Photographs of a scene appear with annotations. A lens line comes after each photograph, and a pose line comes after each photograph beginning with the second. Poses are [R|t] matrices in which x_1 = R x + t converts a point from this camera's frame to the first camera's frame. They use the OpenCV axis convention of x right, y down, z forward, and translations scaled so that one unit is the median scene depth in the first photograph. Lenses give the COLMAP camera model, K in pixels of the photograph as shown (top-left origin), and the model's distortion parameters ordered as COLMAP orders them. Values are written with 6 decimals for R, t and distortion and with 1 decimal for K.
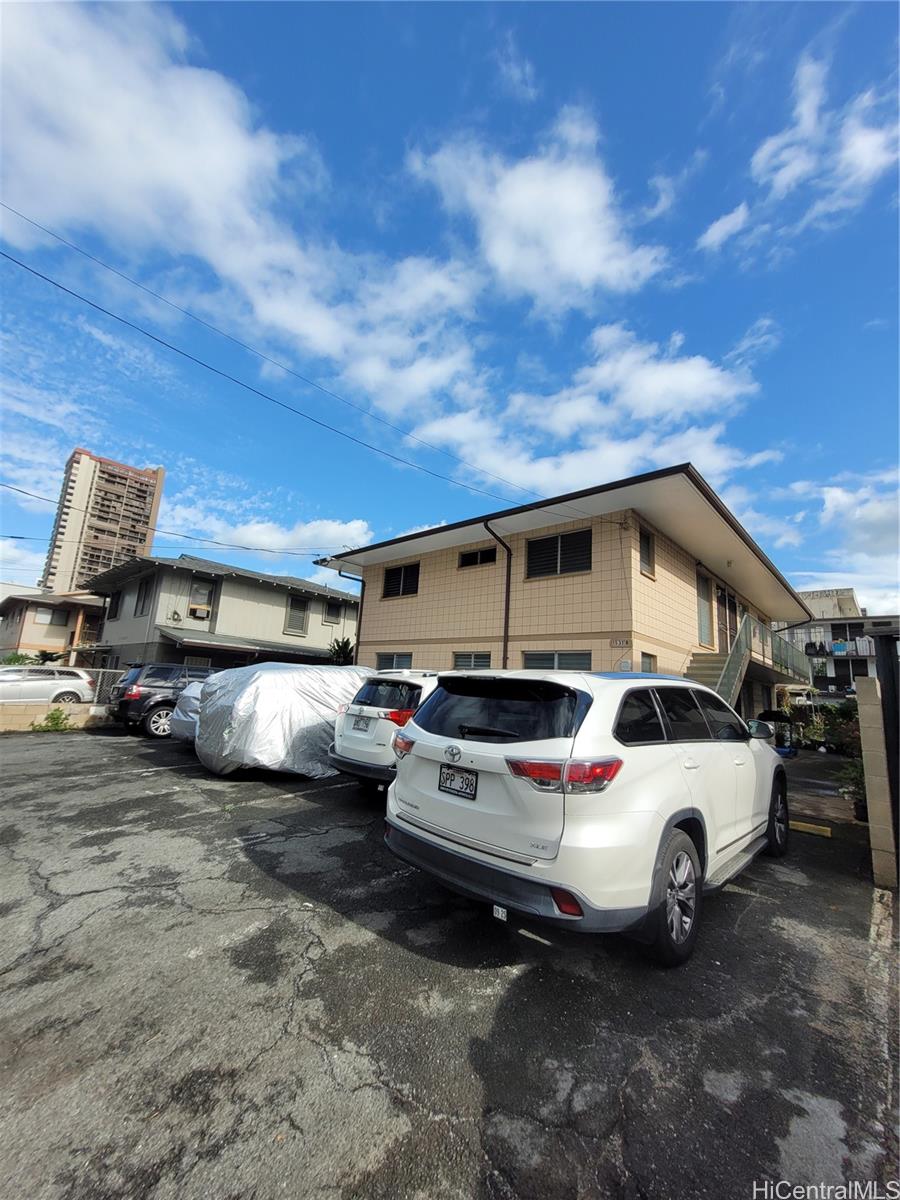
lens RADIAL K [[493.6, 0, 426.0], [0, 493.6, 606.4], [0, 0, 1]] dist [-0.002980, -0.000075]
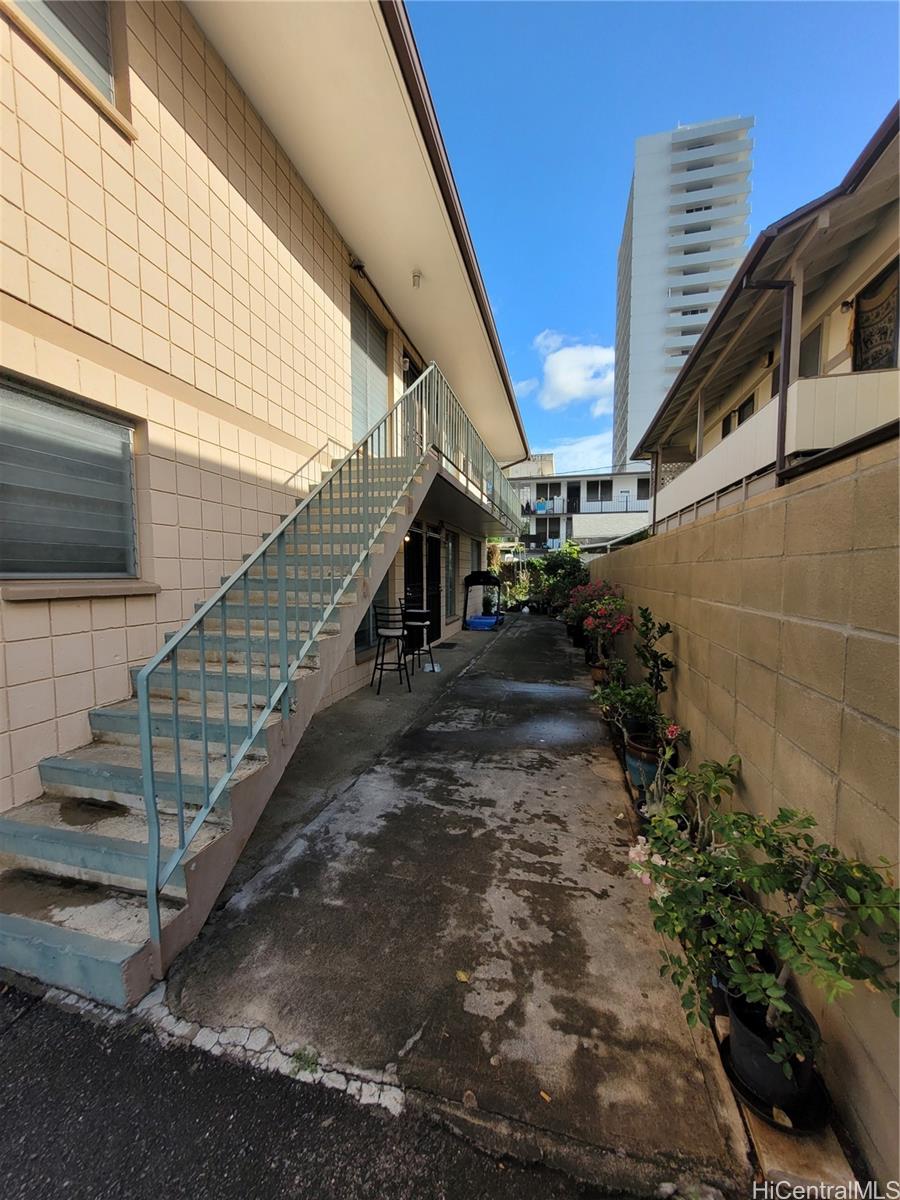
lens RADIAL K [[493.6, 0, 447.8], [0, 493.6, 606.6], [0, 0, 1]] dist [-0.002980, -0.000075]
pose [[0.863843, -0.097663, 0.494204, 0.221583], [-0.031628, 0.968578, 0.246691, 0.062804], [-0.502767, -0.228733, 0.833610, 0.301749]]
